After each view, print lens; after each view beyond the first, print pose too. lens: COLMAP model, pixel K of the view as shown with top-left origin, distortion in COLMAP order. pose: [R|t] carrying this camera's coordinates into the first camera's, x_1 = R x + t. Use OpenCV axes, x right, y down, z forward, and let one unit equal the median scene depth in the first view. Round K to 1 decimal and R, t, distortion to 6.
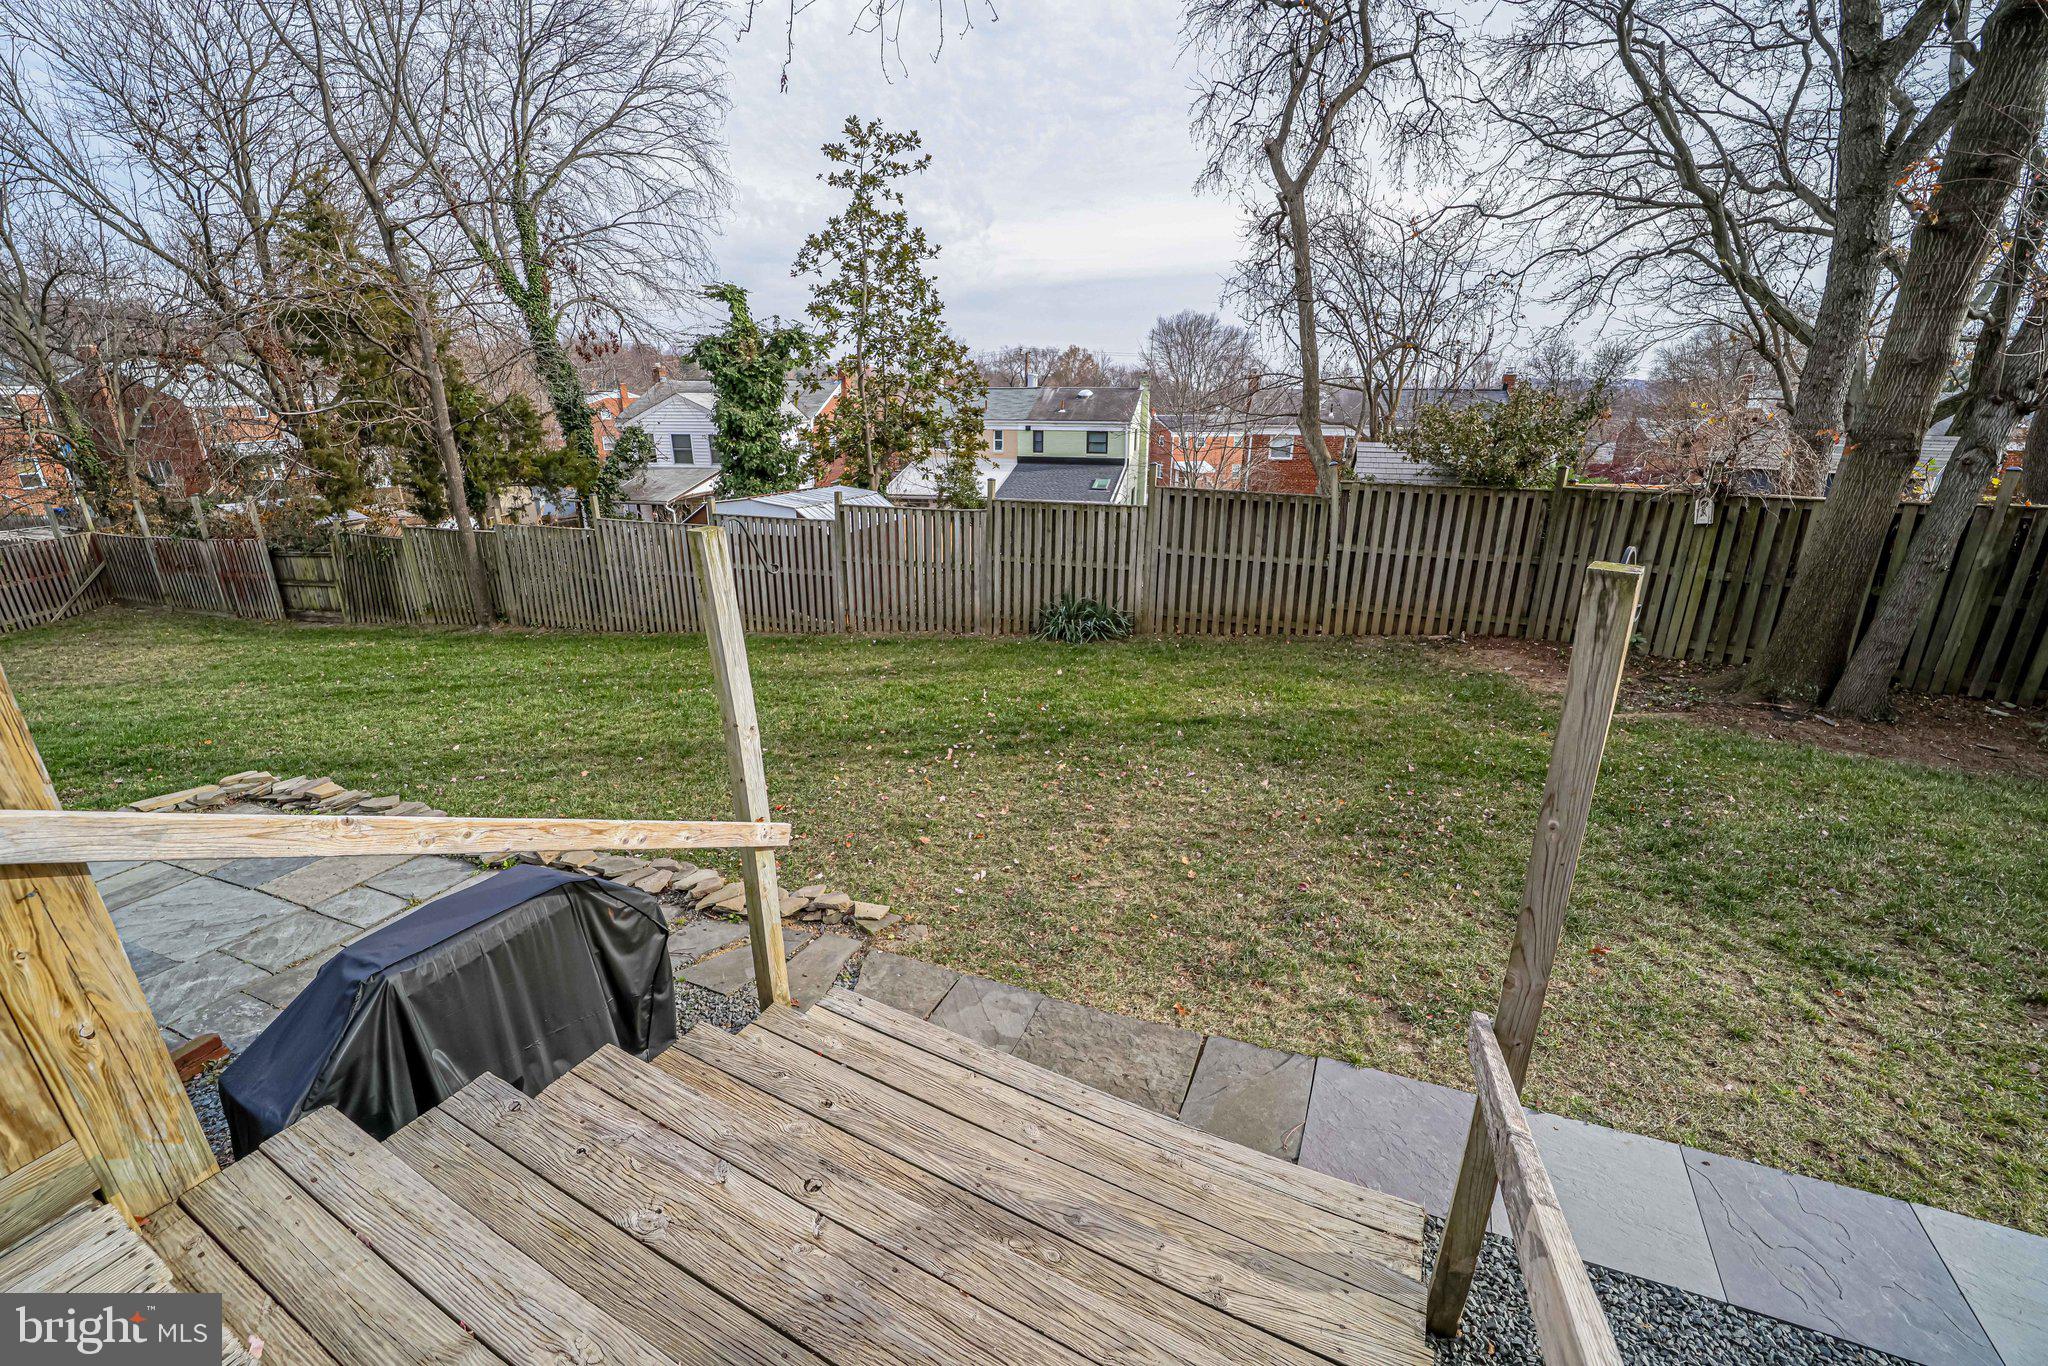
lens RADIAL K [[807.5, 0, 1037.9], [0, 807.5, 677.8], [0, 0, 1]] dist [-0.012670, -0.000186]
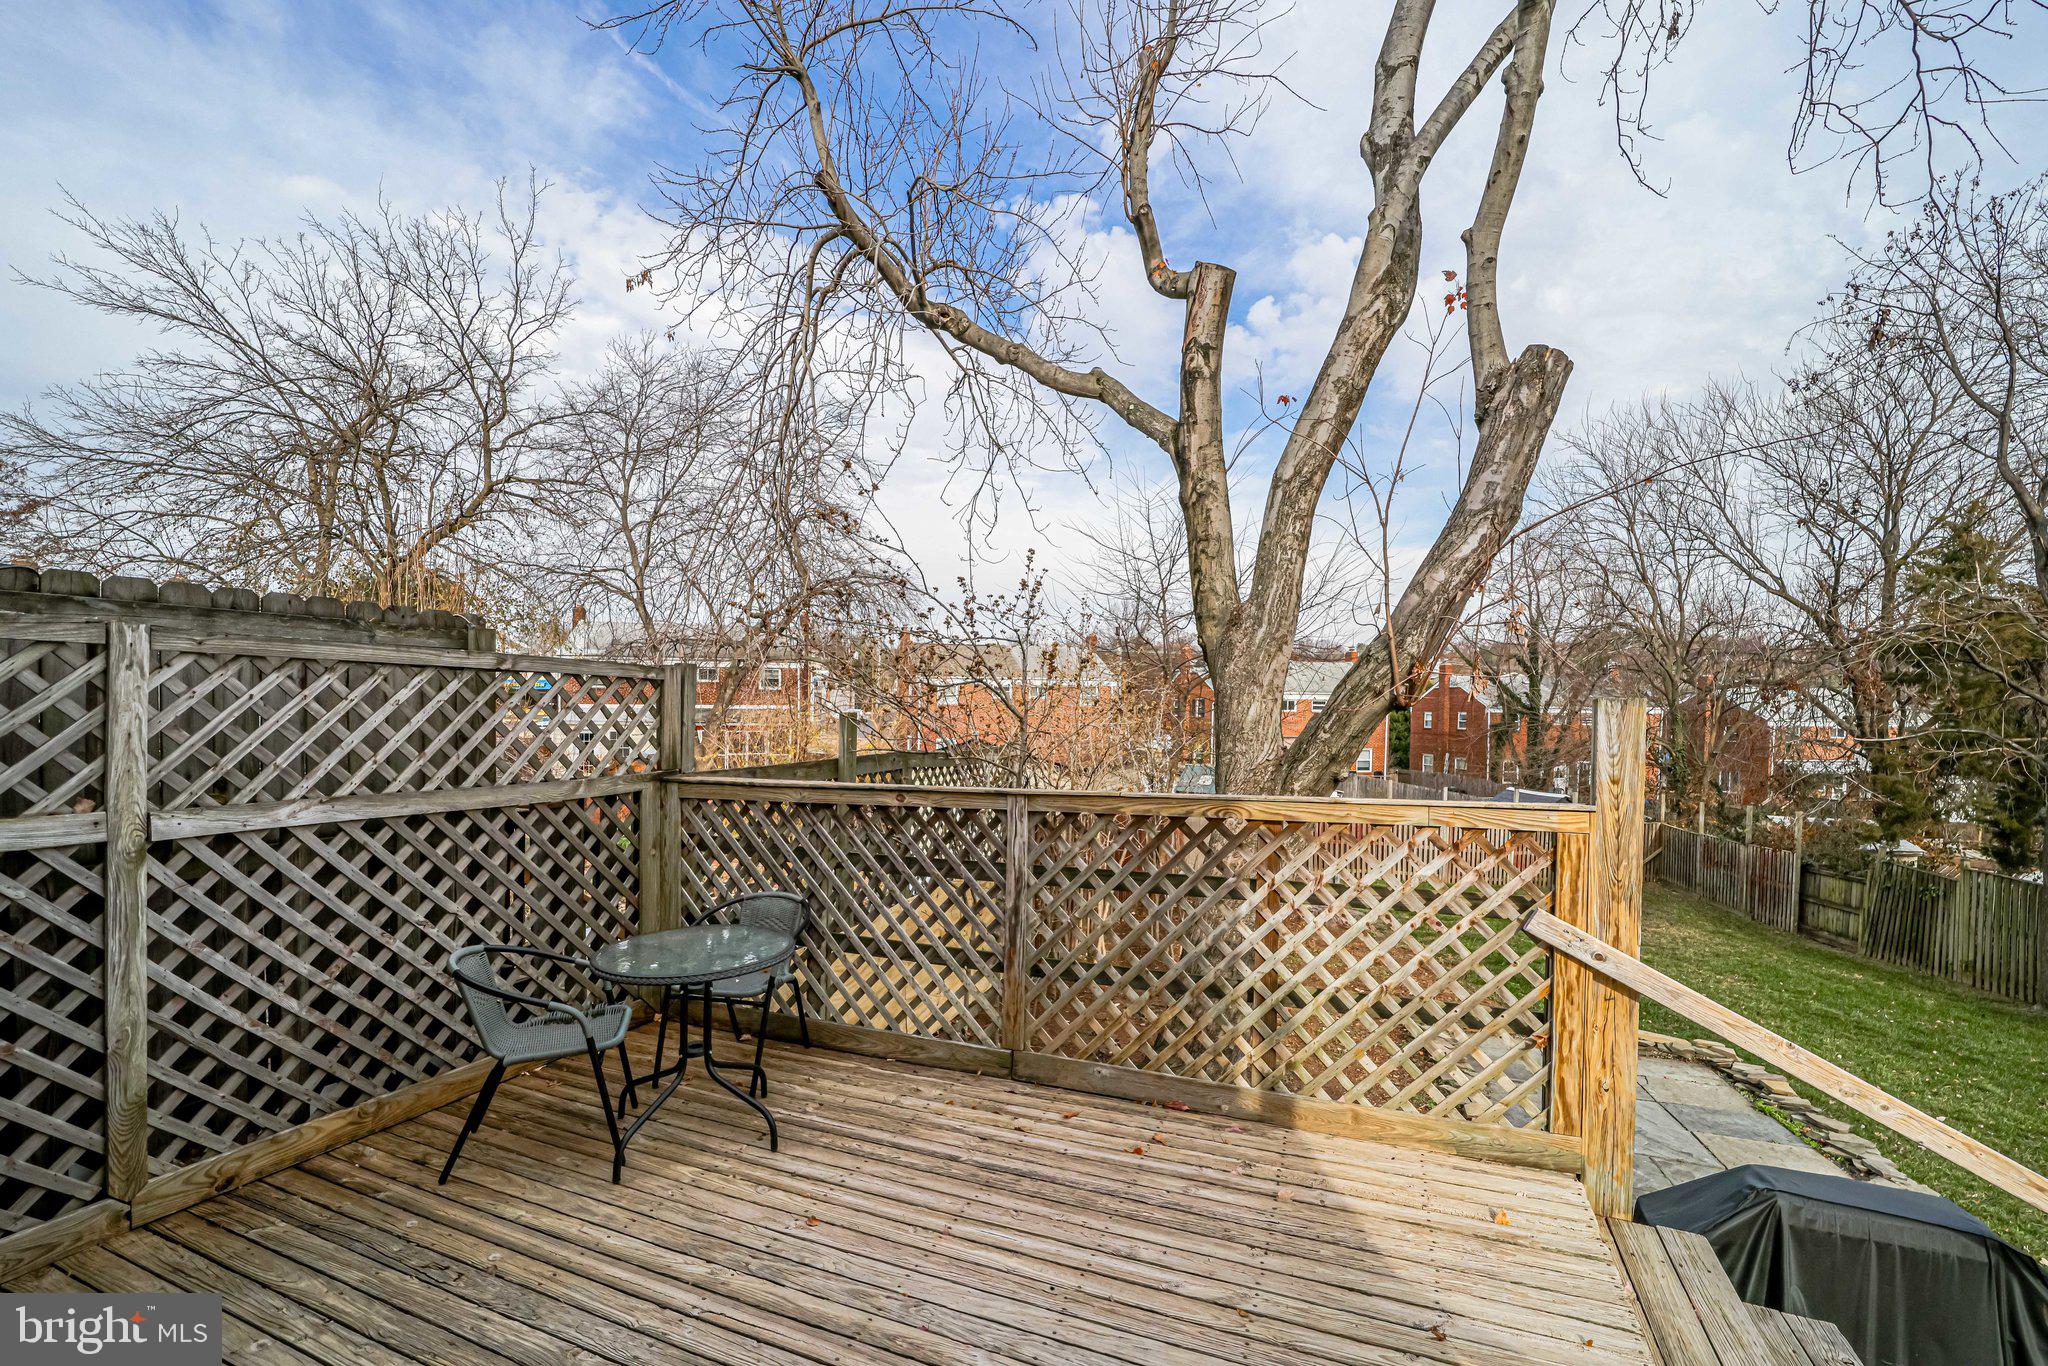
lens RADIAL K [[849.2, 0, 1027.9], [0, 849.2, 717.6], [0, 0, 1]] dist [-0.002425, -0.000178]
pose [[0.059517, 0.007829, -0.998197, 0.046735], [-0.338214, 0.940982, -0.012785, 0.009880], [0.939185, 0.338365, 0.058652, -0.046497]]
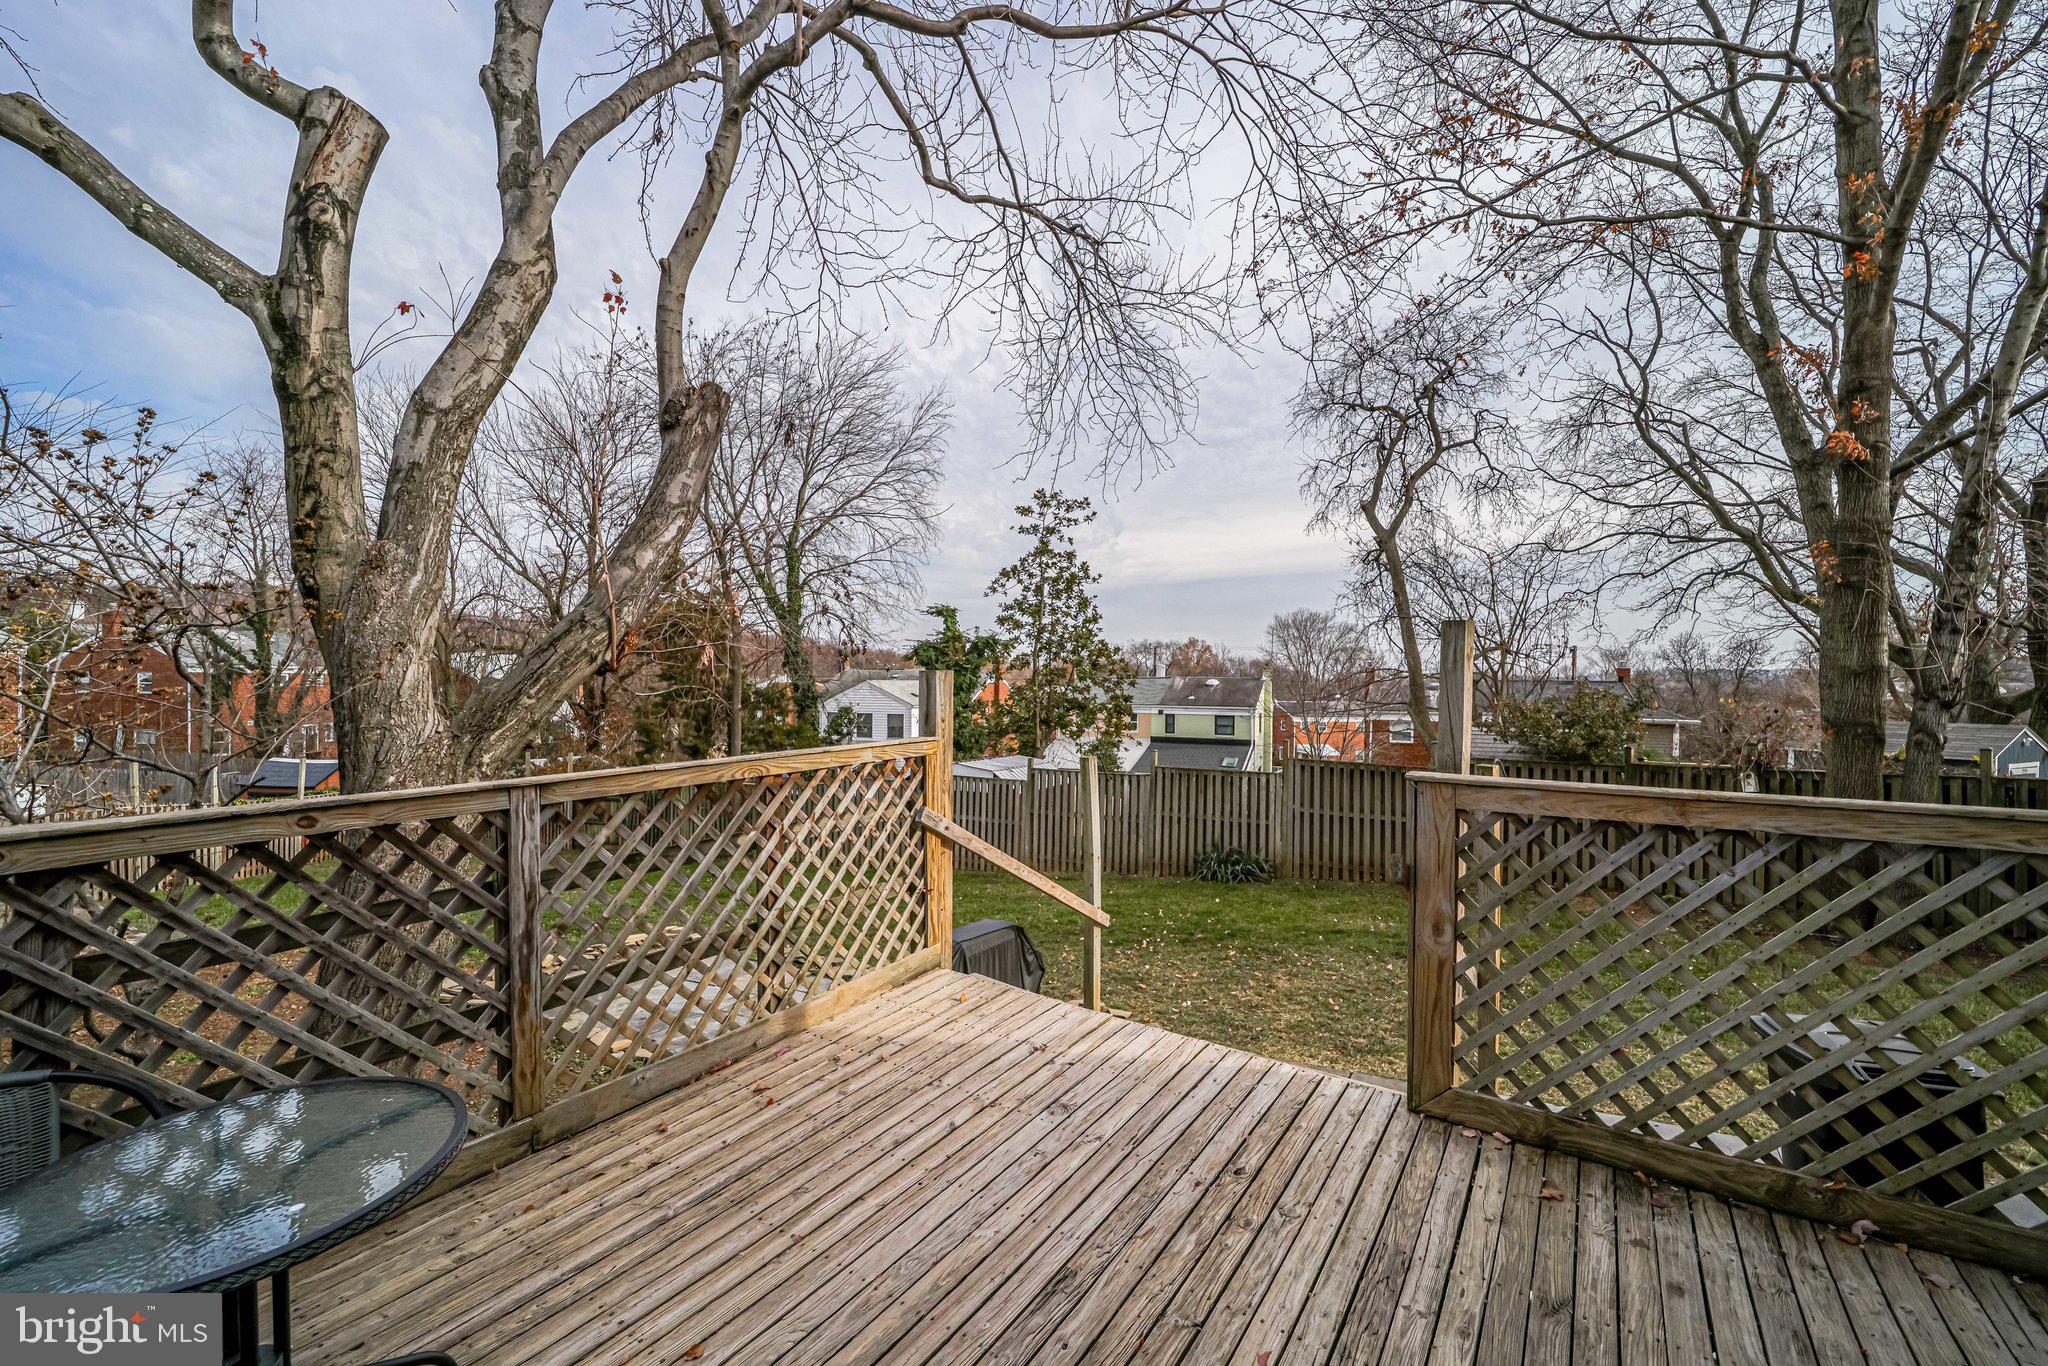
lens RADIAL K [[807.5, 0, 1037.9], [0, 807.5, 677.8], [0, 0, 1]] dist [-0.012670, -0.000186]
pose [[0.989074, 0.005849, -0.147301, -0.031975], [-0.054832, 0.942116, -0.330773, 0.046577], [0.136840, 0.335236, 0.932144, -0.151865]]
